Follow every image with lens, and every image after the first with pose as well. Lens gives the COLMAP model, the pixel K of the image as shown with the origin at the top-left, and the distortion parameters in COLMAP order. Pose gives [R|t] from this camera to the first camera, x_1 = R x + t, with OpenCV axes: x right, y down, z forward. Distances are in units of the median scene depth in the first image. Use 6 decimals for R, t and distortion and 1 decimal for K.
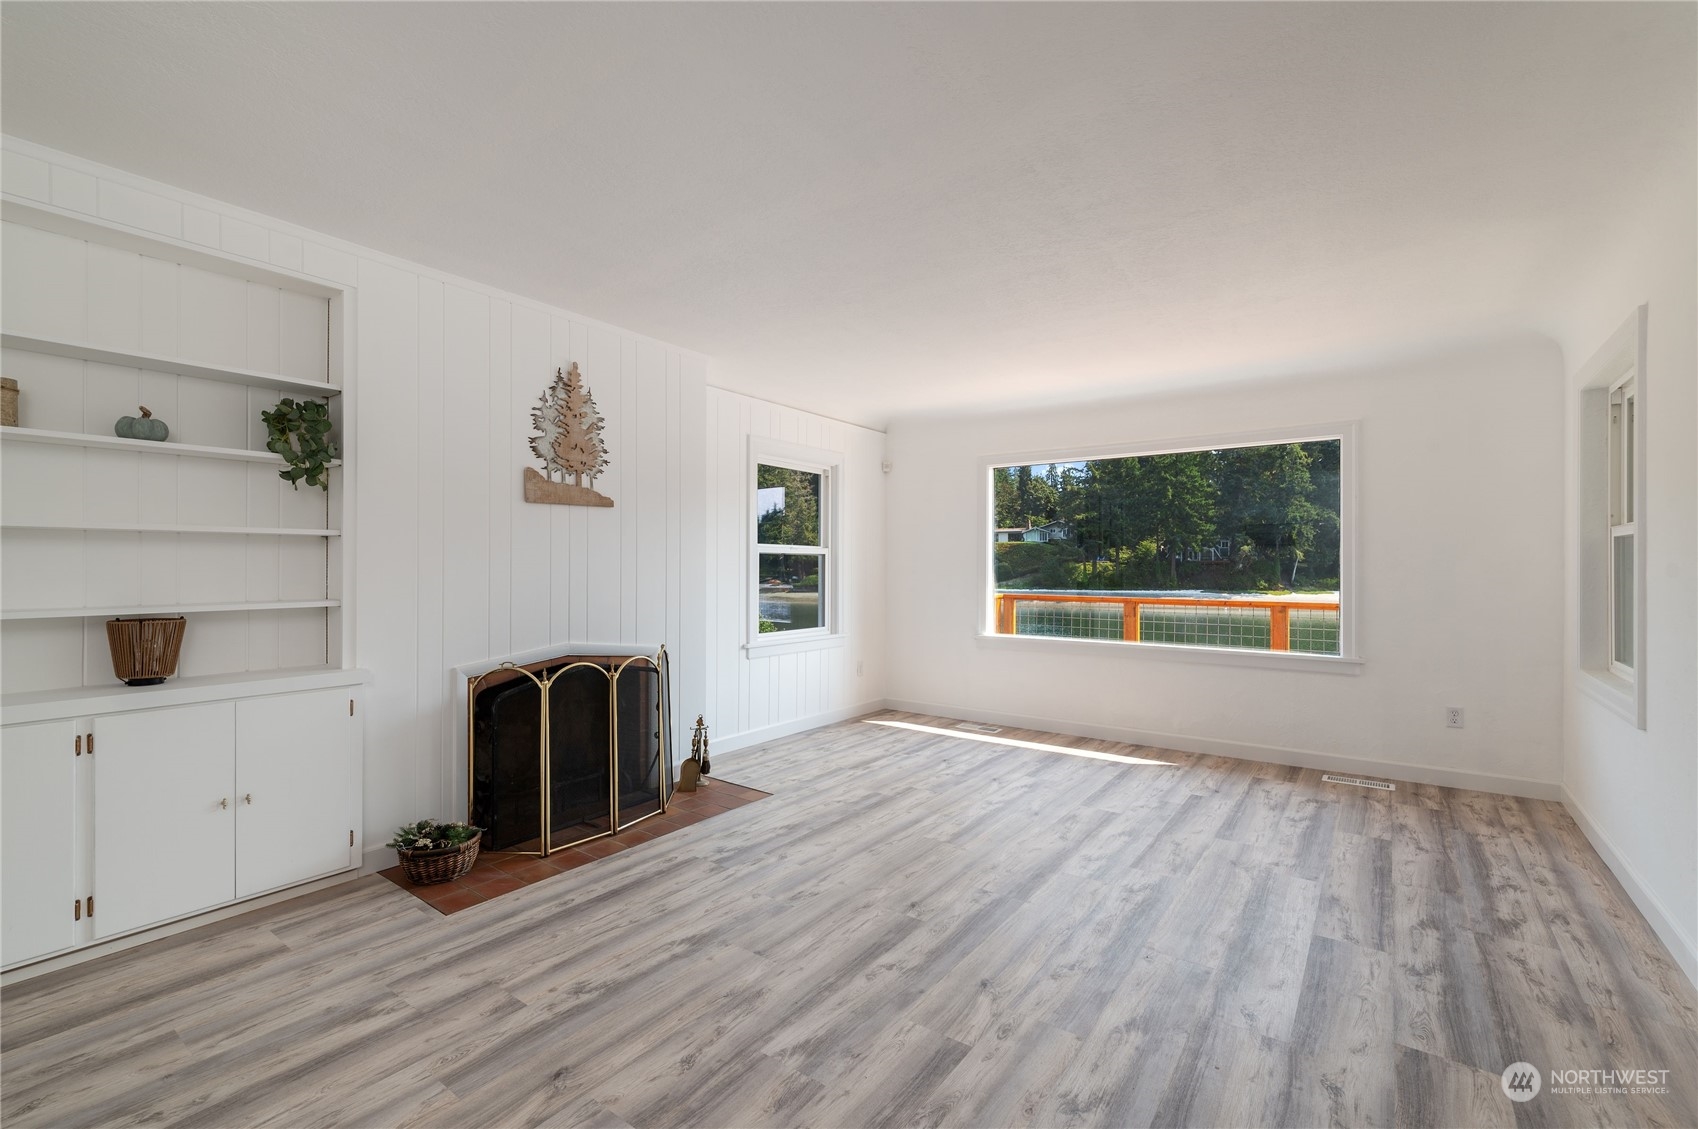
lens RADIAL K [[731.5, 0, 844.8], [0, 731.5, 564.5], [0, 0, 1]] dist [0.001321, -0.000411]
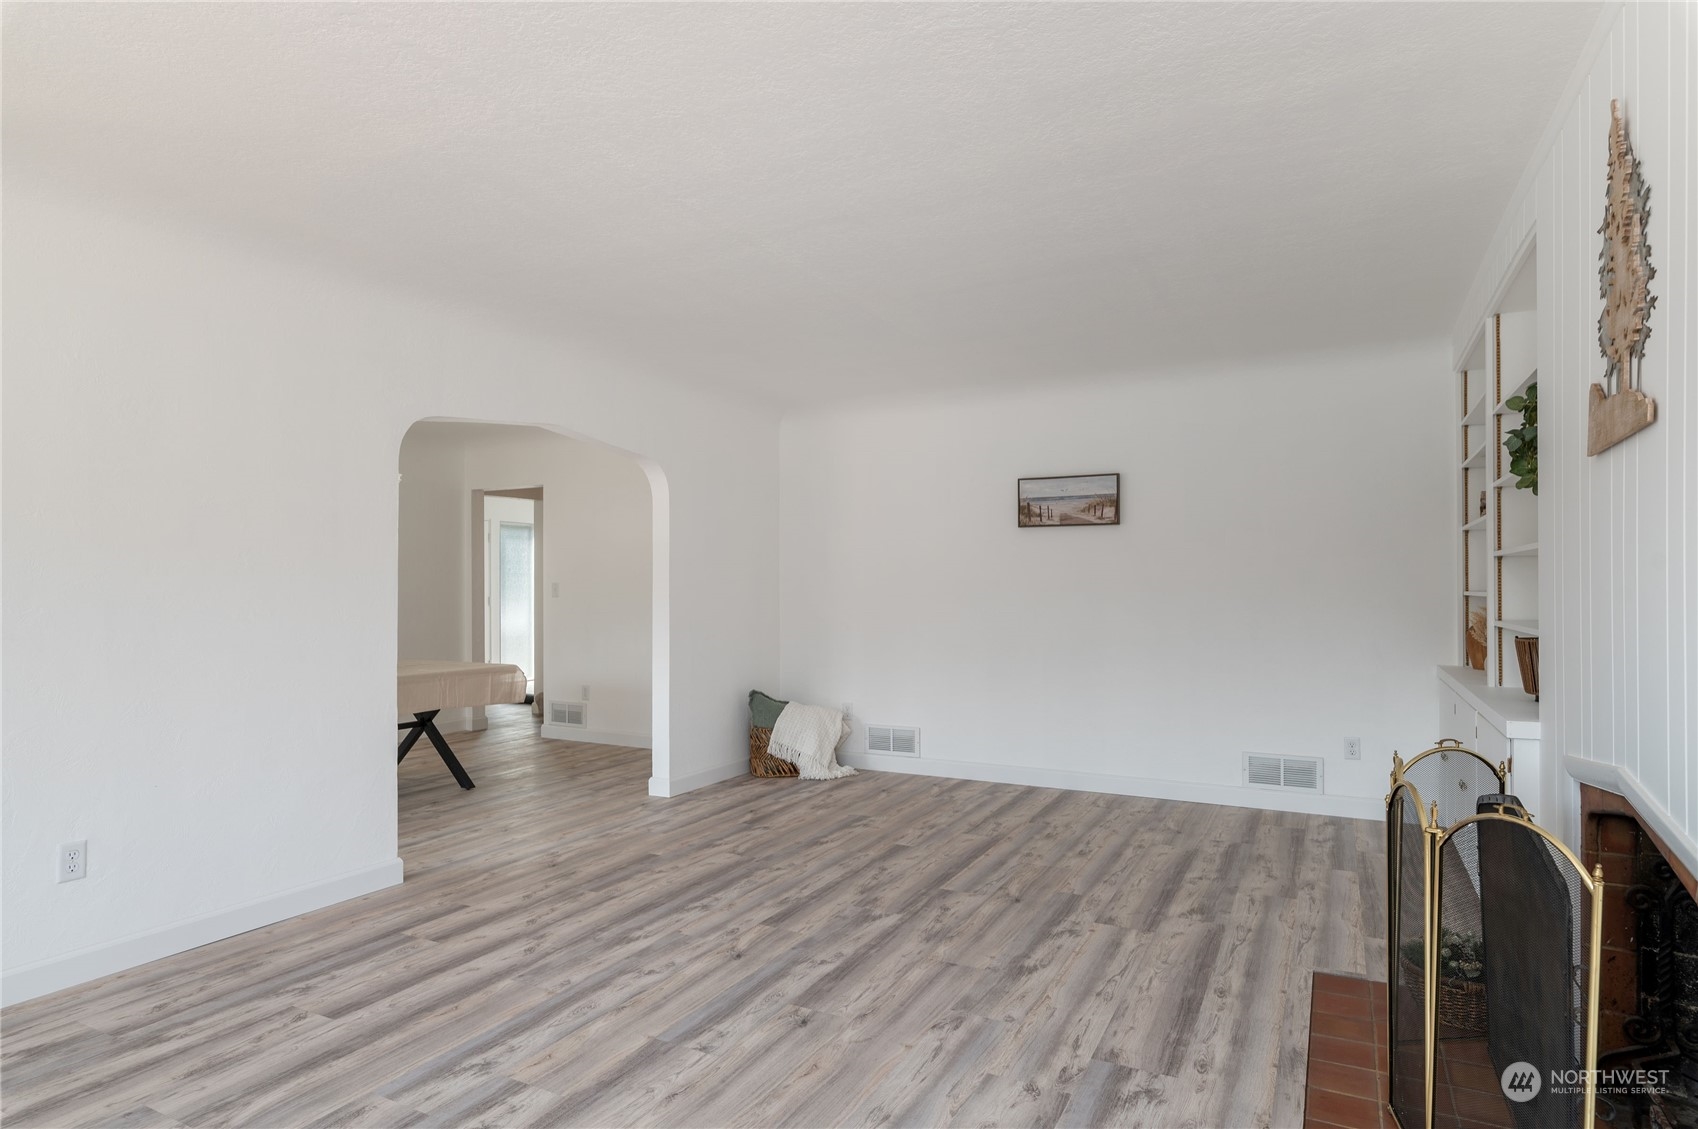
lens RADIAL K [[930.3, 0, 842.9], [0, 930.3, 579.1], [0, 0, 1]] dist [0.001399, 0.000947]
pose [[-0.987942, -0.000573, -0.154821, 0.208765], [0.000943, 0.999952, -0.009719, 0.003916], [0.154819, -0.009748, -0.987895, 2.014831]]
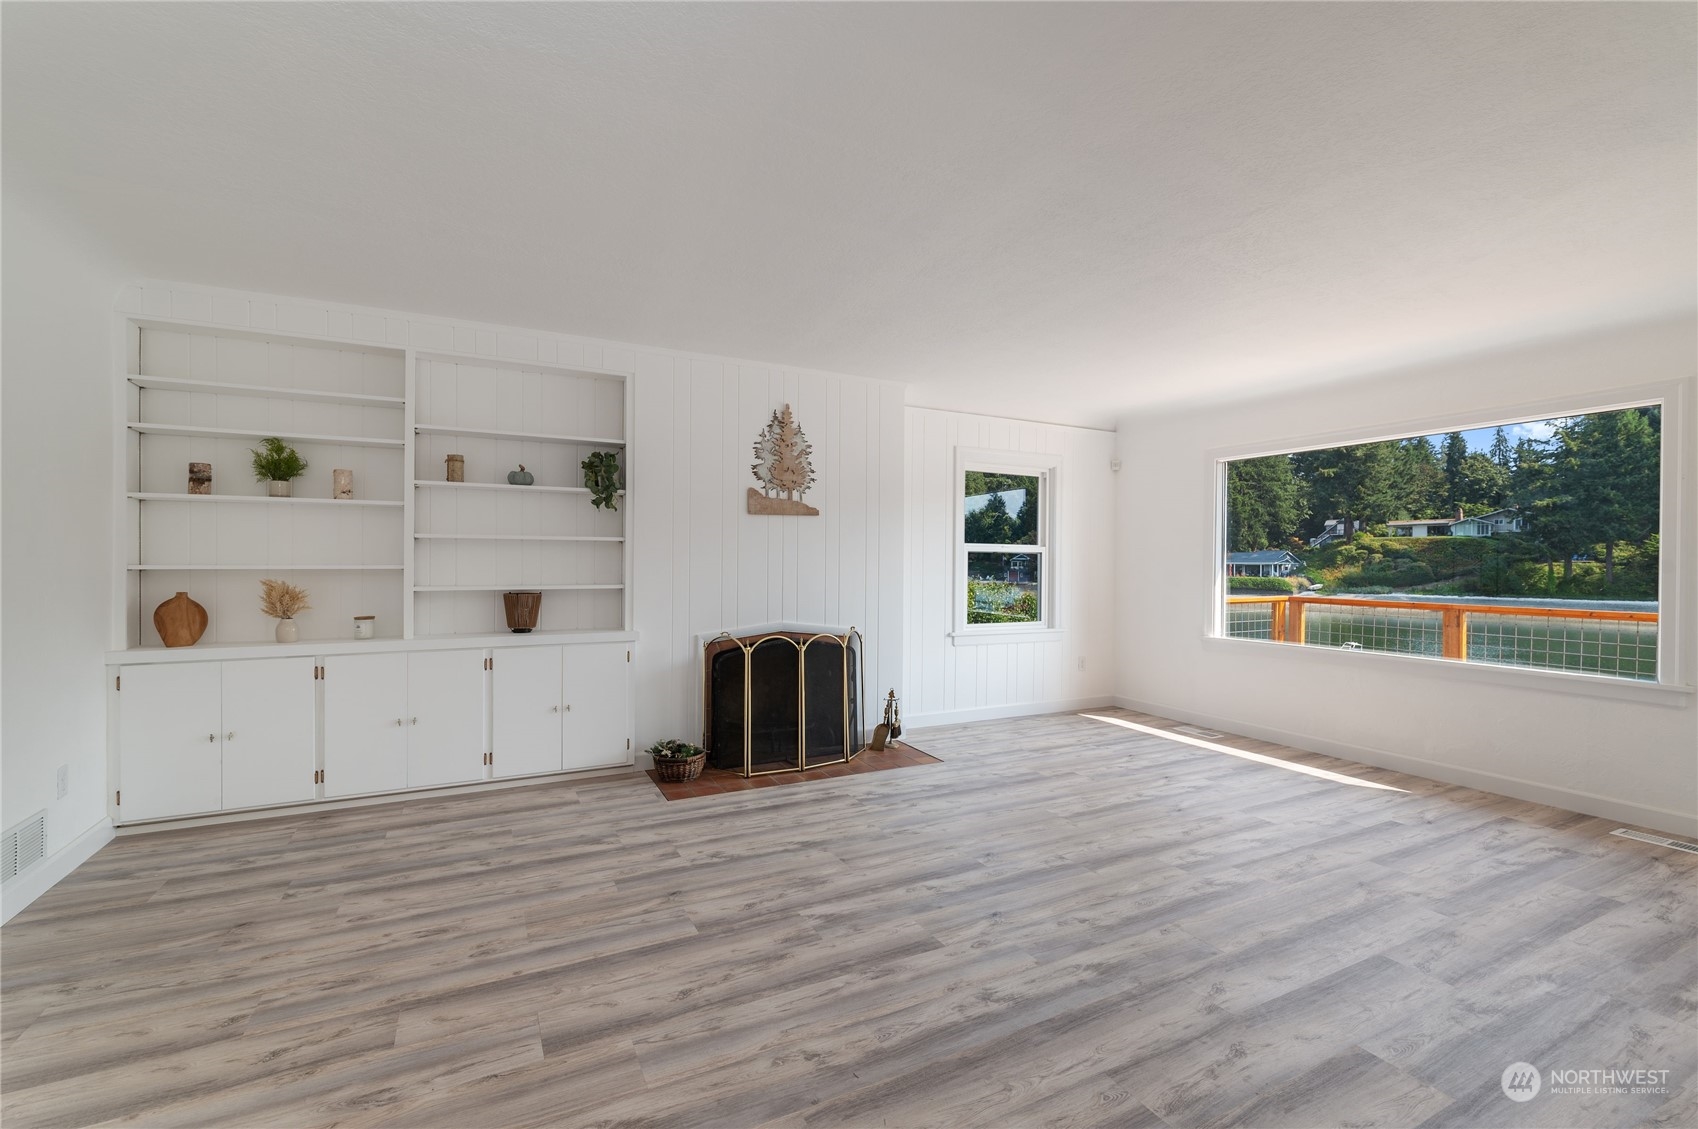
lens RADIAL K [[725.6, 0, 849.0], [0, 725.6, 564.5], [0, 0, 1]] dist [0.001407, -0.000357]
pose [[0.896024, 0.005134, -0.443976, 0.409689], [-0.004164, 0.999986, 0.003160, 0.002076], [0.443987, -0.000983, 0.896033, -0.132711]]
